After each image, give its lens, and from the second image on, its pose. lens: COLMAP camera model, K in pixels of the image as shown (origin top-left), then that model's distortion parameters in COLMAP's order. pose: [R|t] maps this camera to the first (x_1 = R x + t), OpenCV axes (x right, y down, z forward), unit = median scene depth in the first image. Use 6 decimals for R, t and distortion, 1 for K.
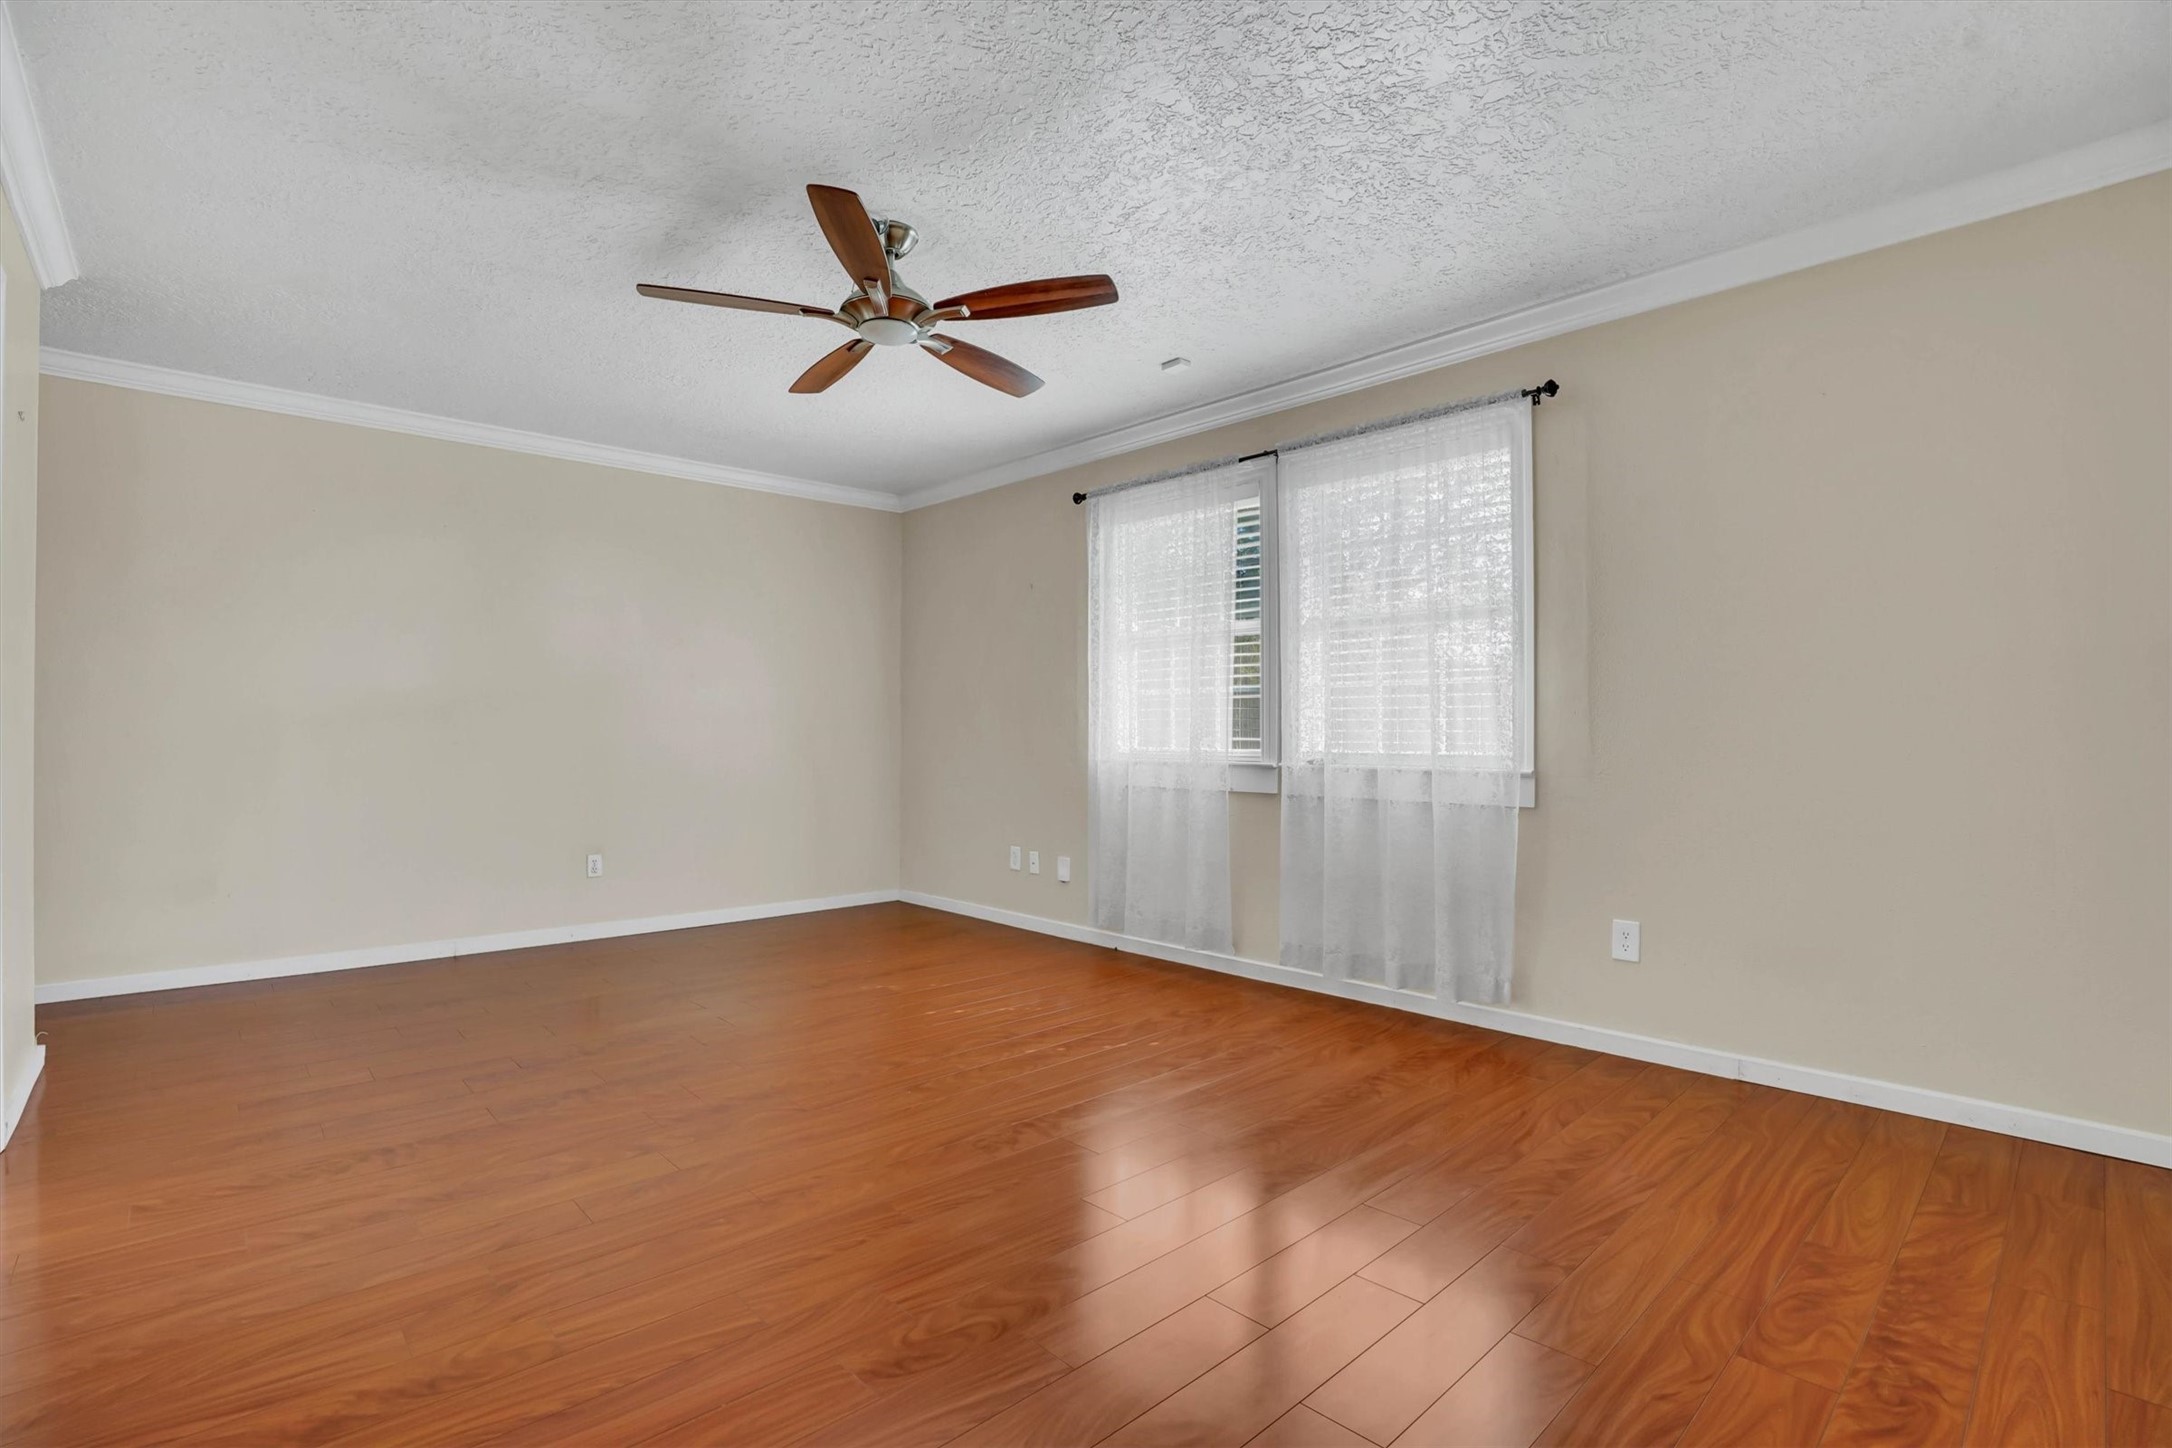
lens RADIAL K [[1041.7, 0, 1078.5], [0, 1041.7, 733.3], [0, 0, 1]] dist [-0.074341, 0.022138]
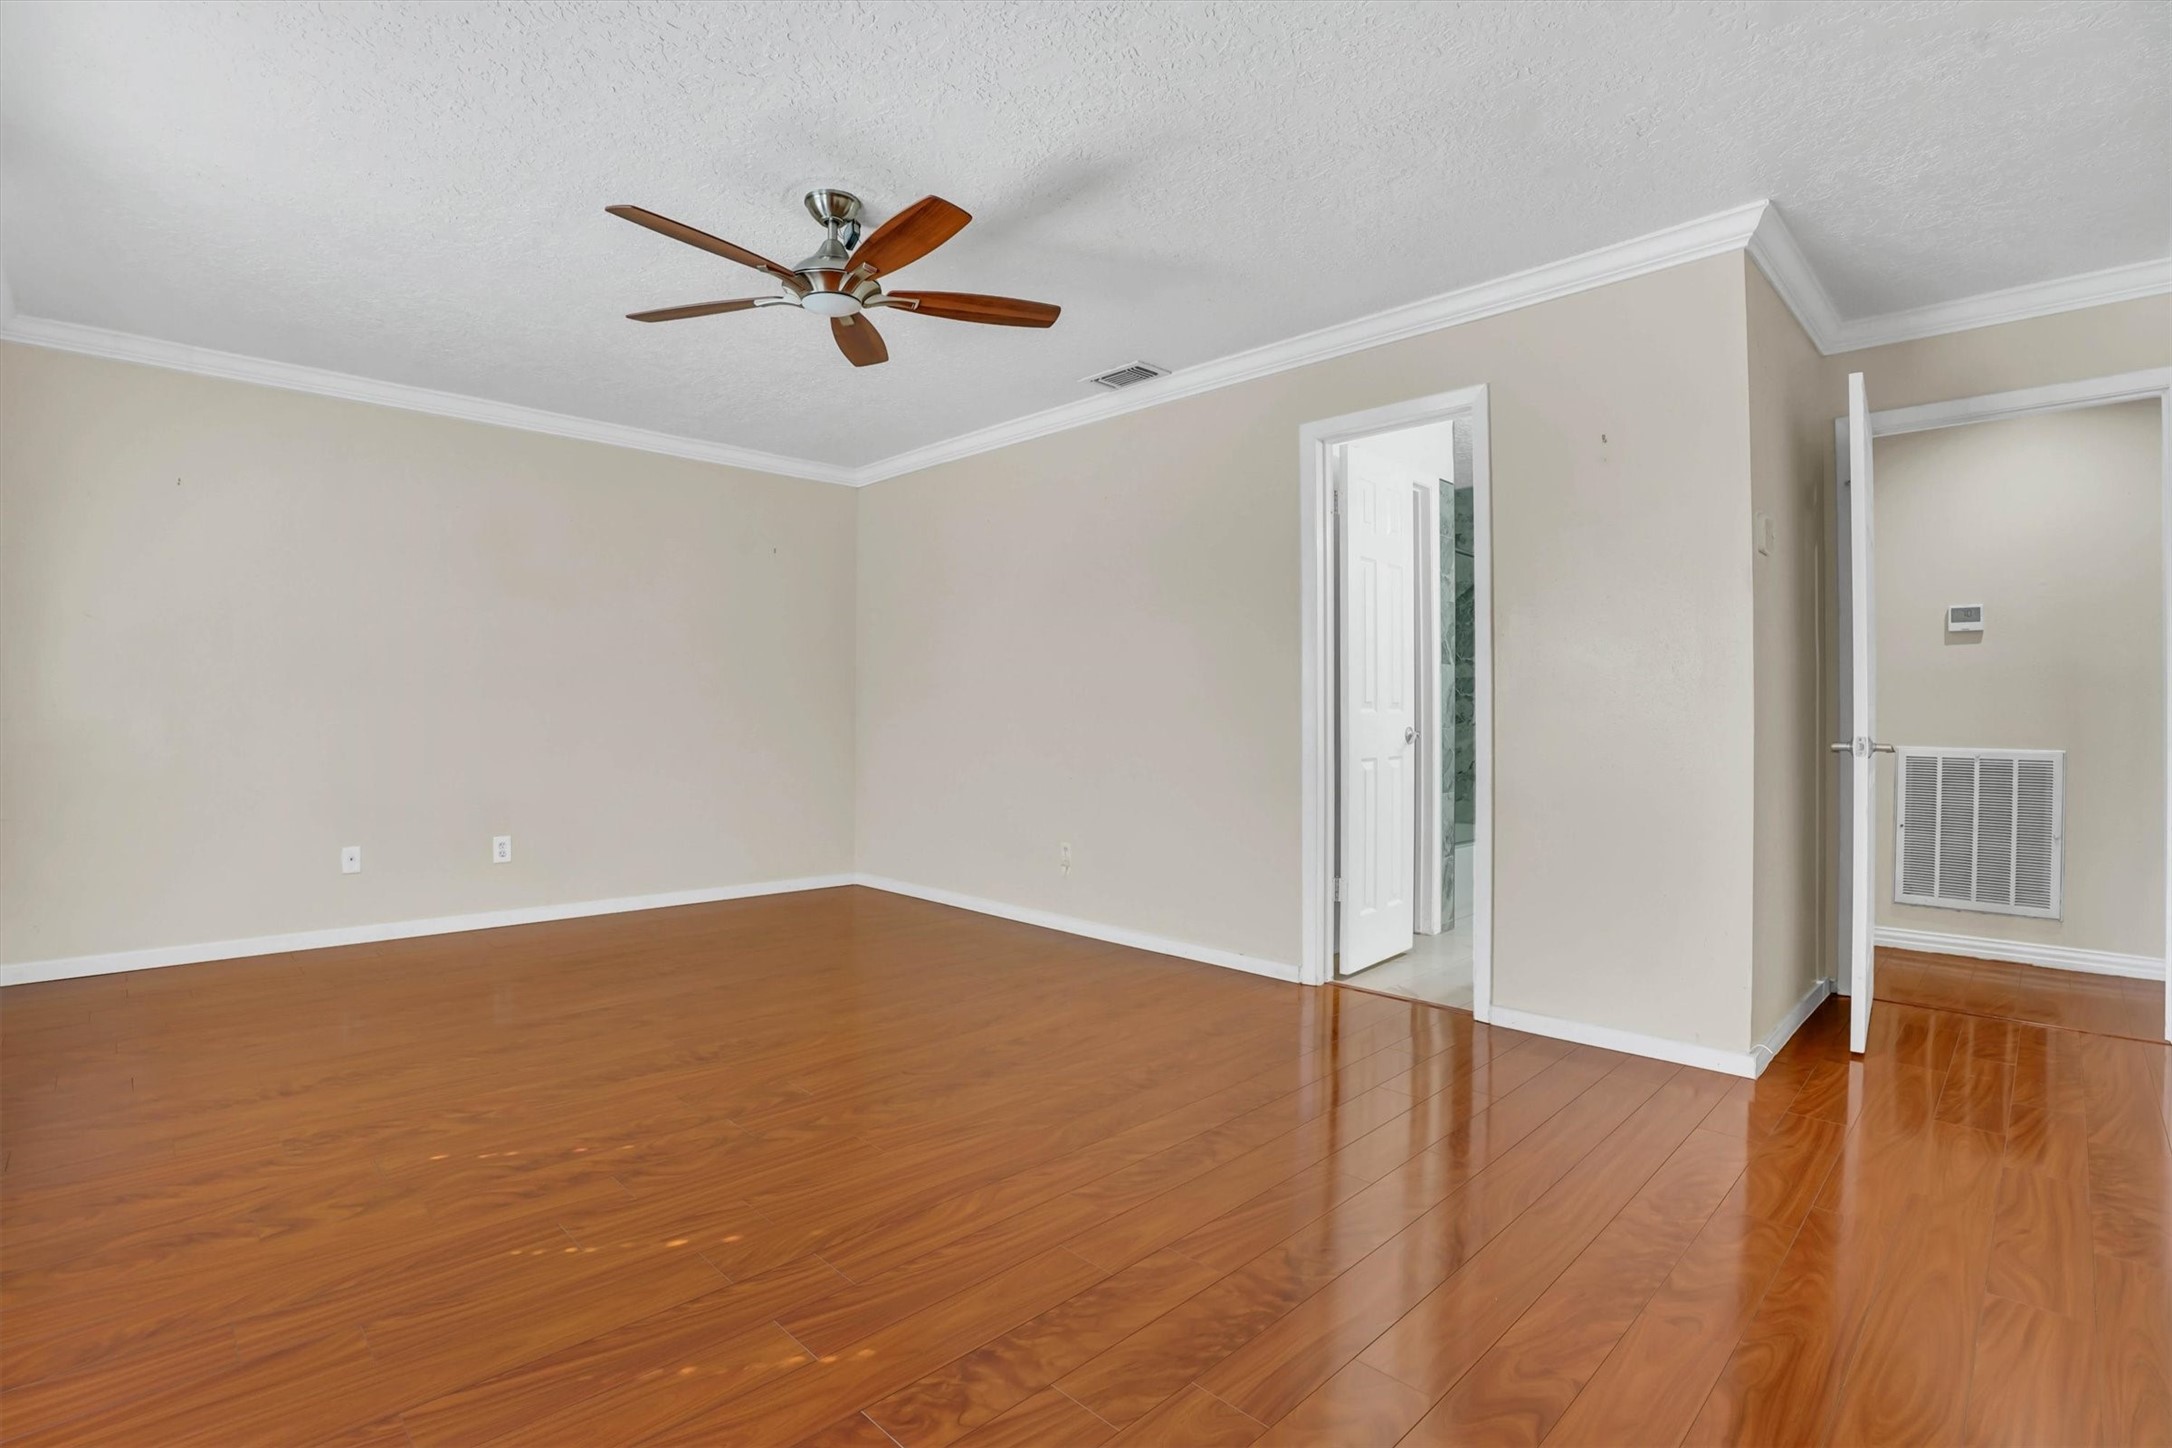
lens RADIAL K [[1041.7, 0, 1078.5], [0, 1041.7, 733.3], [0, 0, 1]] dist [-0.074341, 0.022138]
pose [[-0.999485, -0.007121, -0.031285, -0.365141], [-0.007745, 0.999772, 0.019884, -0.003409], [0.031137, 0.020116, -0.999313, 1.832650]]
